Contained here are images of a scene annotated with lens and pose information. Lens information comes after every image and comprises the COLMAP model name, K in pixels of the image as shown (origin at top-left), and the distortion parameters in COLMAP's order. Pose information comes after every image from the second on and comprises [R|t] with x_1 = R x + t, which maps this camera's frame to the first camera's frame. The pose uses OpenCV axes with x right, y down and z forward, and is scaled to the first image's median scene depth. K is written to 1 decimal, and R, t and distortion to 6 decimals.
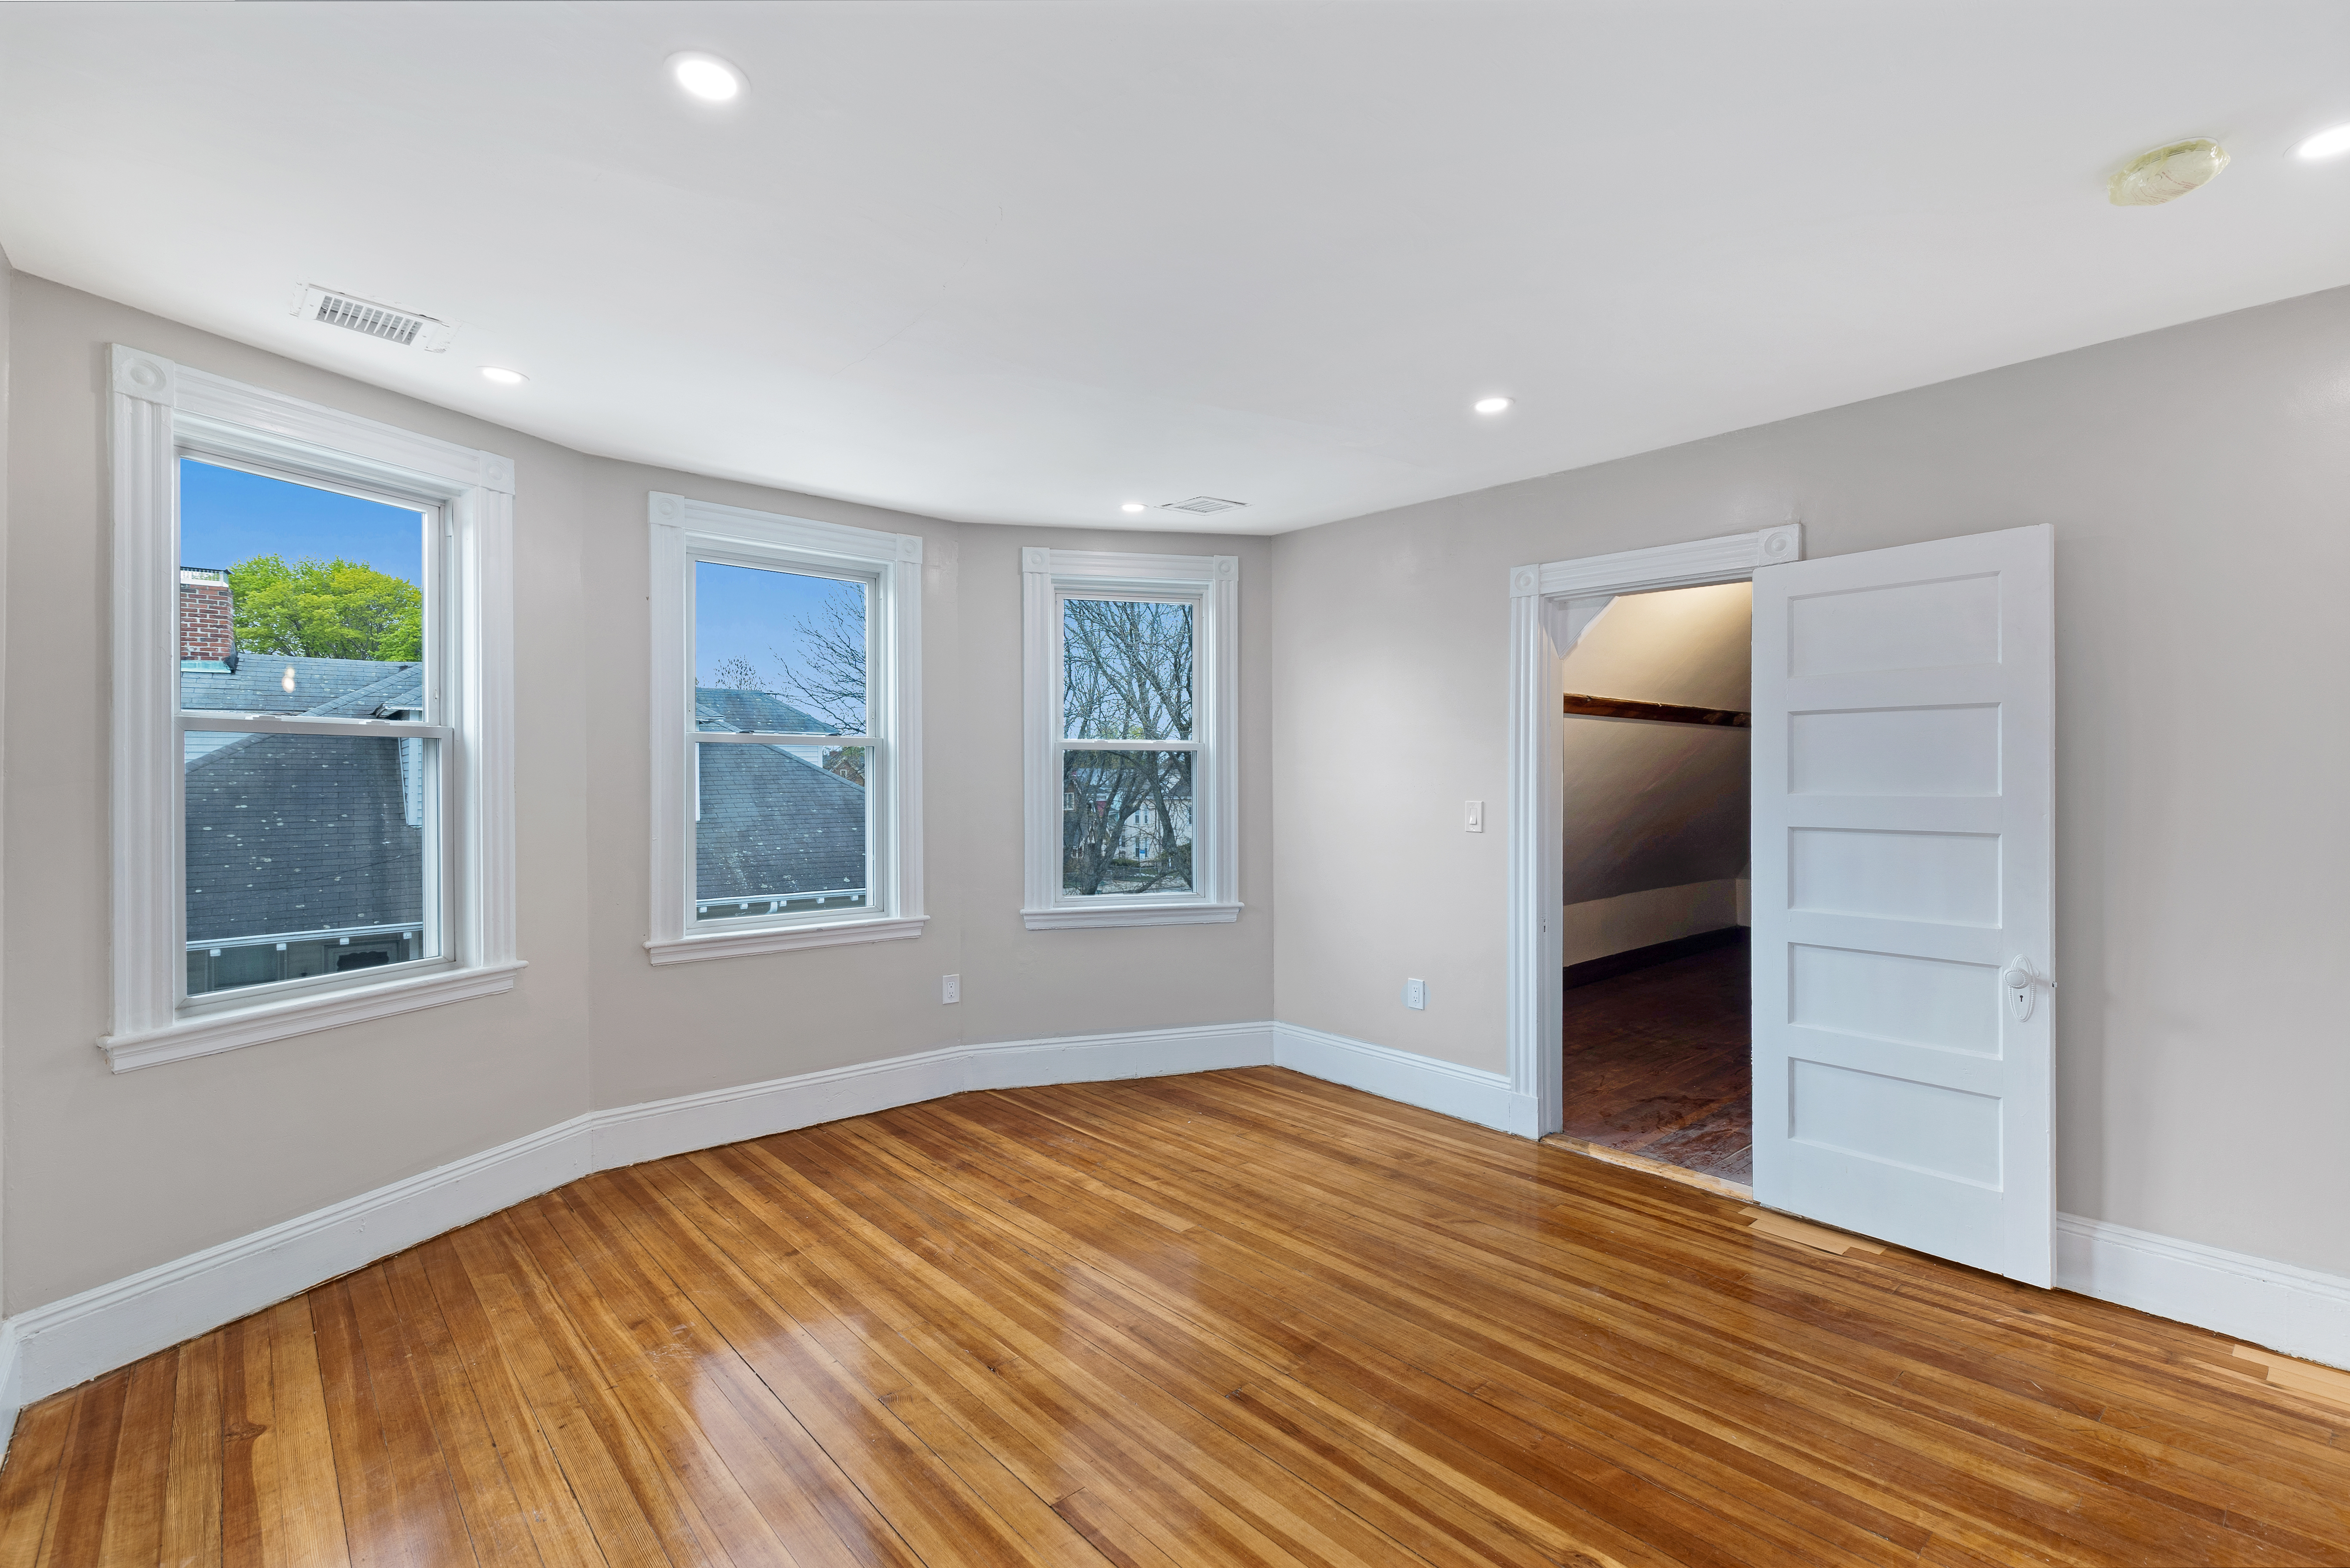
lens RADIAL K [[1055.7, 0, 1193.9], [0, 1055.7, 775.6], [0, 0, 1]] dist [0.008050, -0.001263]
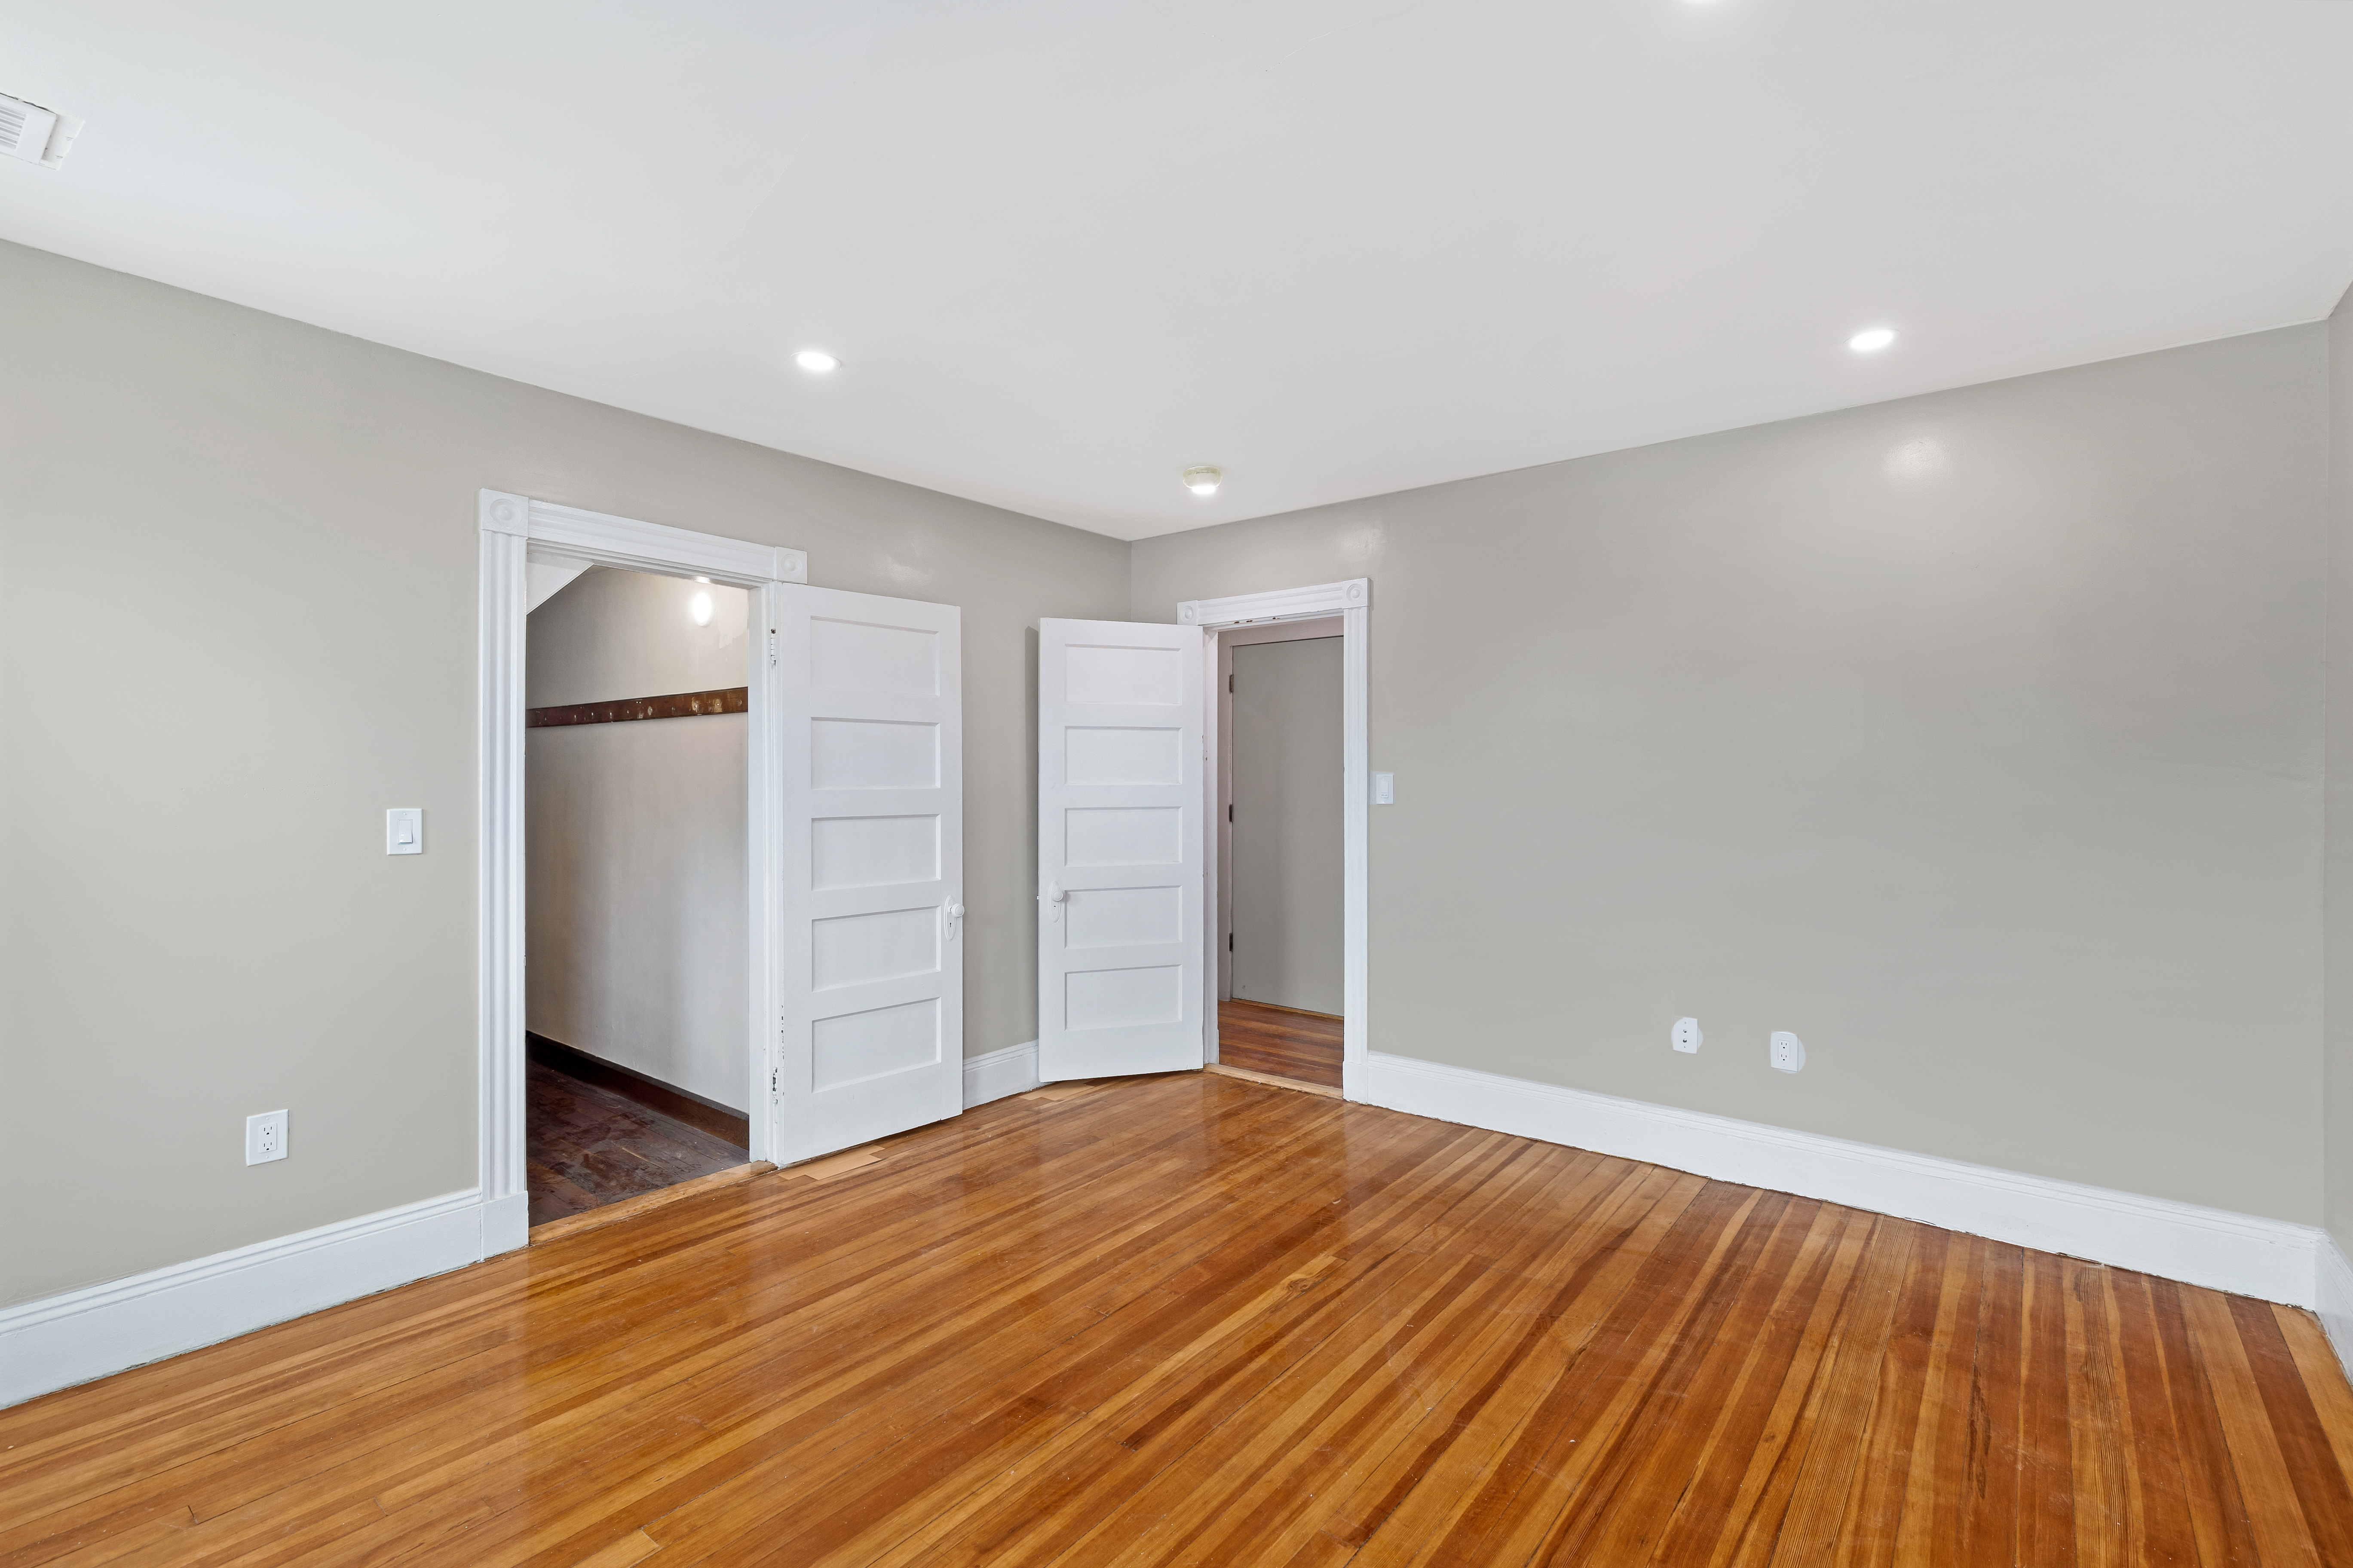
lens RADIAL K [[1057.0, 0, 1195.4], [0, 1057.0, 775.6], [0, 0, 1]] dist [0.008050, -0.001263]
pose [[-0.164660, 0.004218, 0.986341, -0.734769], [0.000986, 0.999991, -0.004112, 0.009082], [-0.986350, 0.000296, -0.164662, 0.919148]]
